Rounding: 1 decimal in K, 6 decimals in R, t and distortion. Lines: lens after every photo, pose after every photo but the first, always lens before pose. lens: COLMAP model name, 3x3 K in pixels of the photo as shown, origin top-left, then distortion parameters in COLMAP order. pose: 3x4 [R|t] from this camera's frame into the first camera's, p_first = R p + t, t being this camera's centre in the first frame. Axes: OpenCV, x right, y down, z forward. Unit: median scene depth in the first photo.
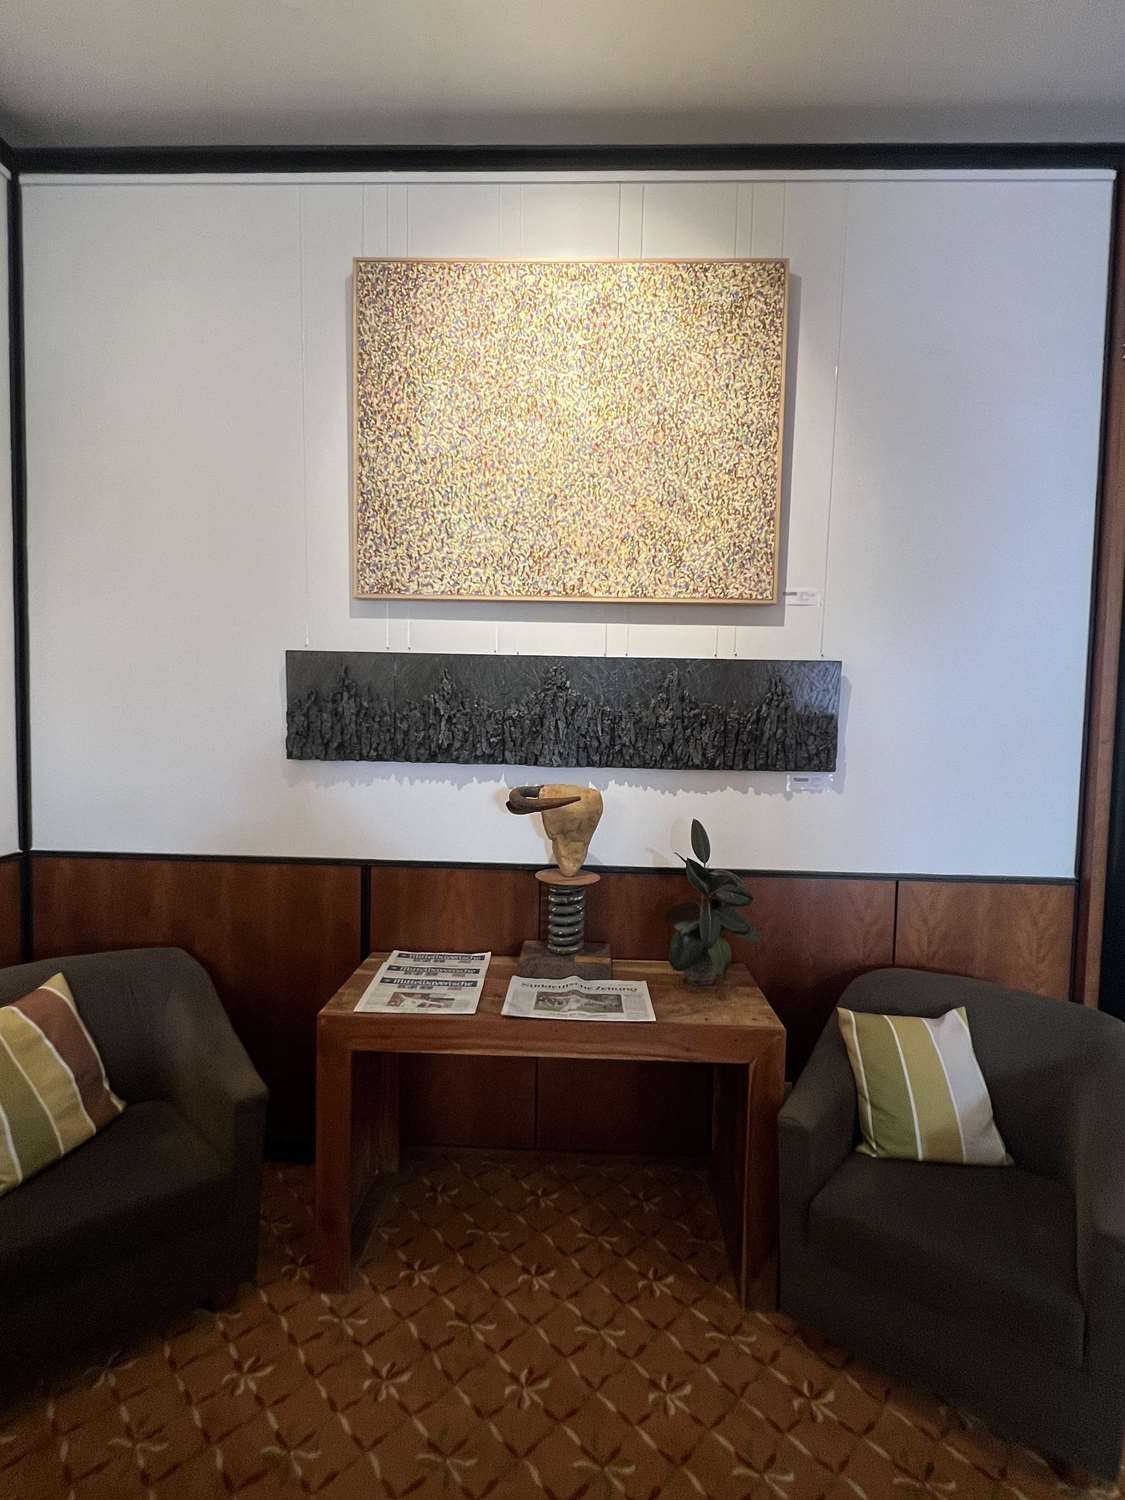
lens RADIAL K [[746.6, 0, 562.5], [0, 746.6, 750.0], [0, 0, 1]] dist [-0.000435, -0.000002]
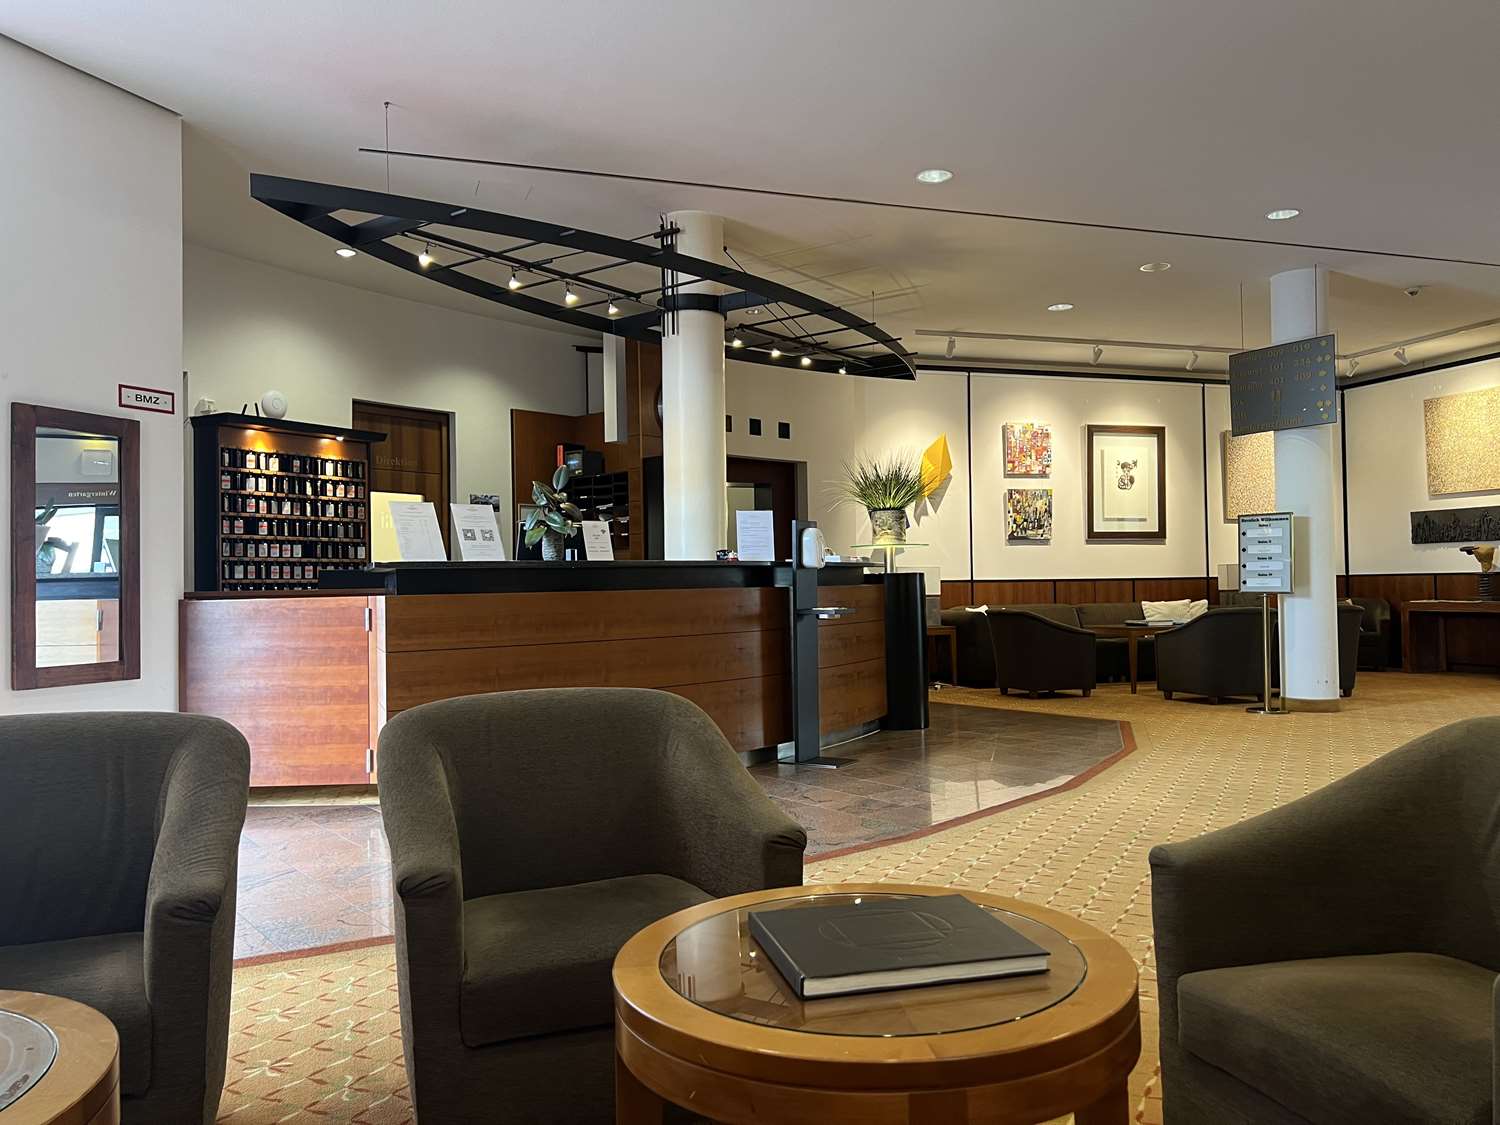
lens RADIAL K [[1130.7, 0, 750.0], [0, 1130.7, 562.5], [0, 0, 1]] dist [0.002056, 0.001015]
pose [[0.345134, -0.036670, -0.937837, 3.521166], [0.013771, 0.999327, -0.034006, 0.237818], [0.938452, -0.001178, 0.345407, -3.729992]]
